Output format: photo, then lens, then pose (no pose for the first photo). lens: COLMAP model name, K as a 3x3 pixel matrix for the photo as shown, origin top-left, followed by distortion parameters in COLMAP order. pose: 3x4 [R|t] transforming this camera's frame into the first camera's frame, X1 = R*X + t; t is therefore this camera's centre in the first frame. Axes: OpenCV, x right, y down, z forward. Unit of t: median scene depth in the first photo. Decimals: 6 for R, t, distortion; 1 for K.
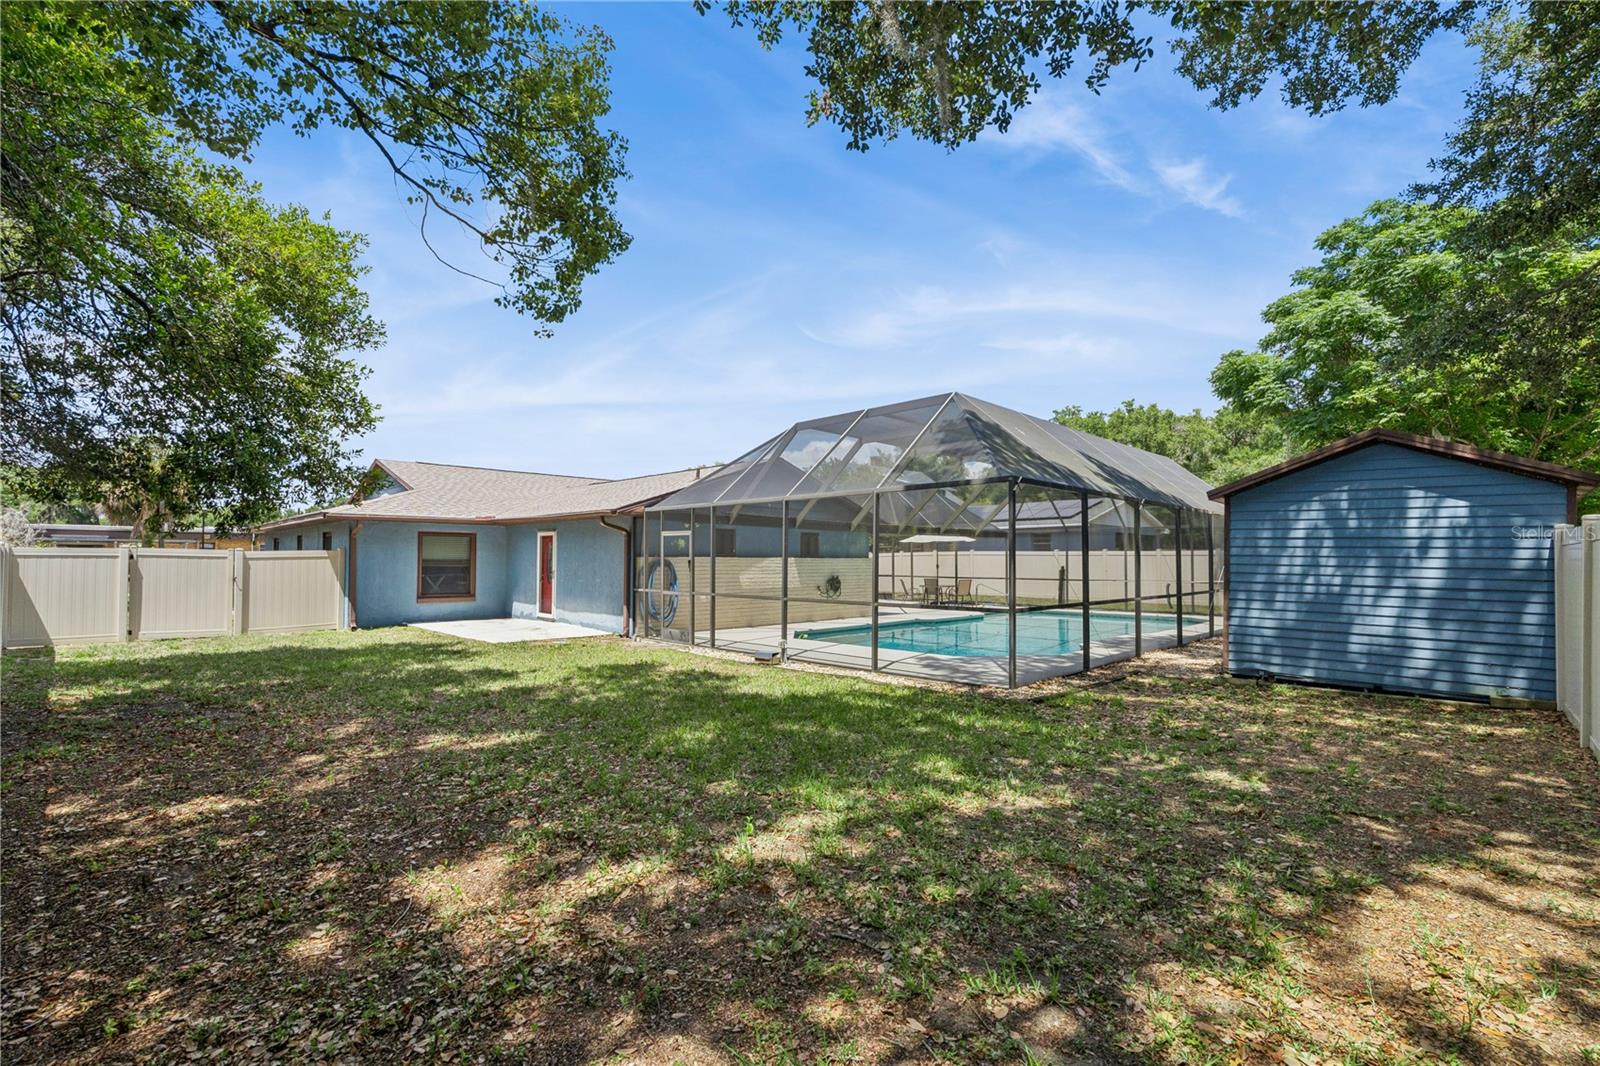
lens RADIAL K [[712.1, 0, 796.5], [0, 712.1, 541.3], [0, 0, 1]] dist [-0.003004, -0.000800]
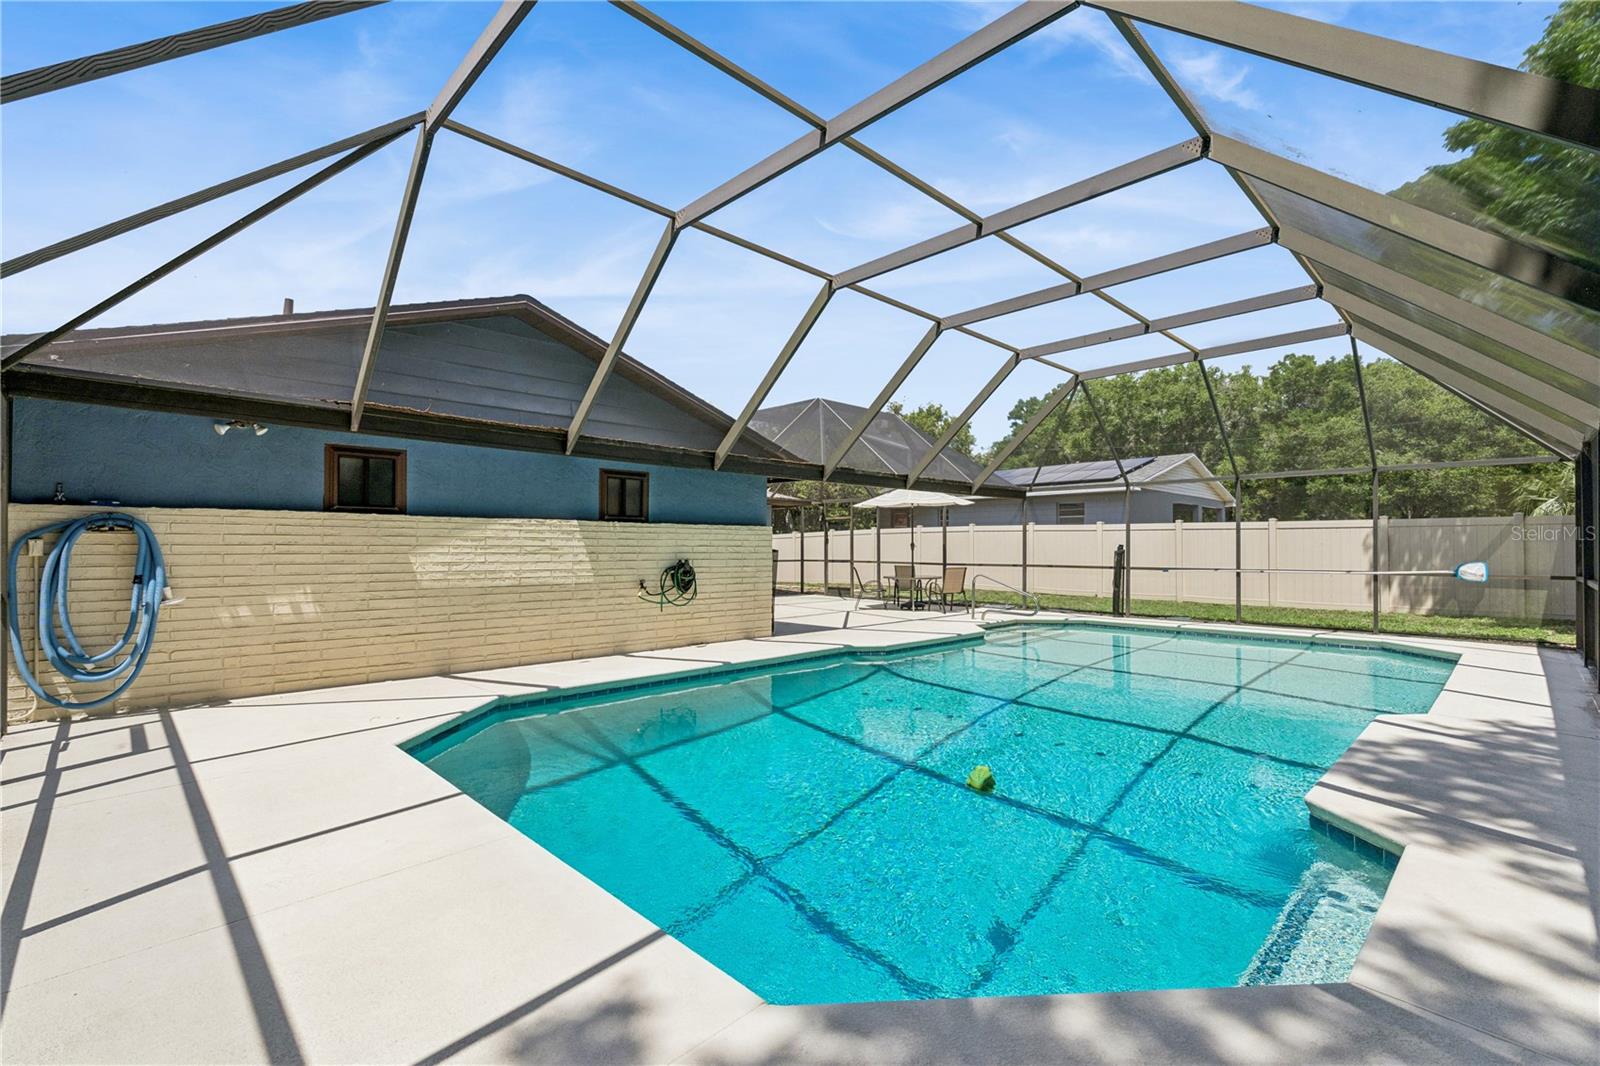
lens RADIAL K [[712.1, 0, 803.2], [0, 712.1, 544.8], [0, 0, 1]] dist [-0.003004, -0.000800]
pose [[0.999987, 0.003726, -0.003618, 0.100454], [-0.003641, 0.999722, 0.023289, 0.019029], [0.003704, -0.023276, 0.999722, 0.357596]]
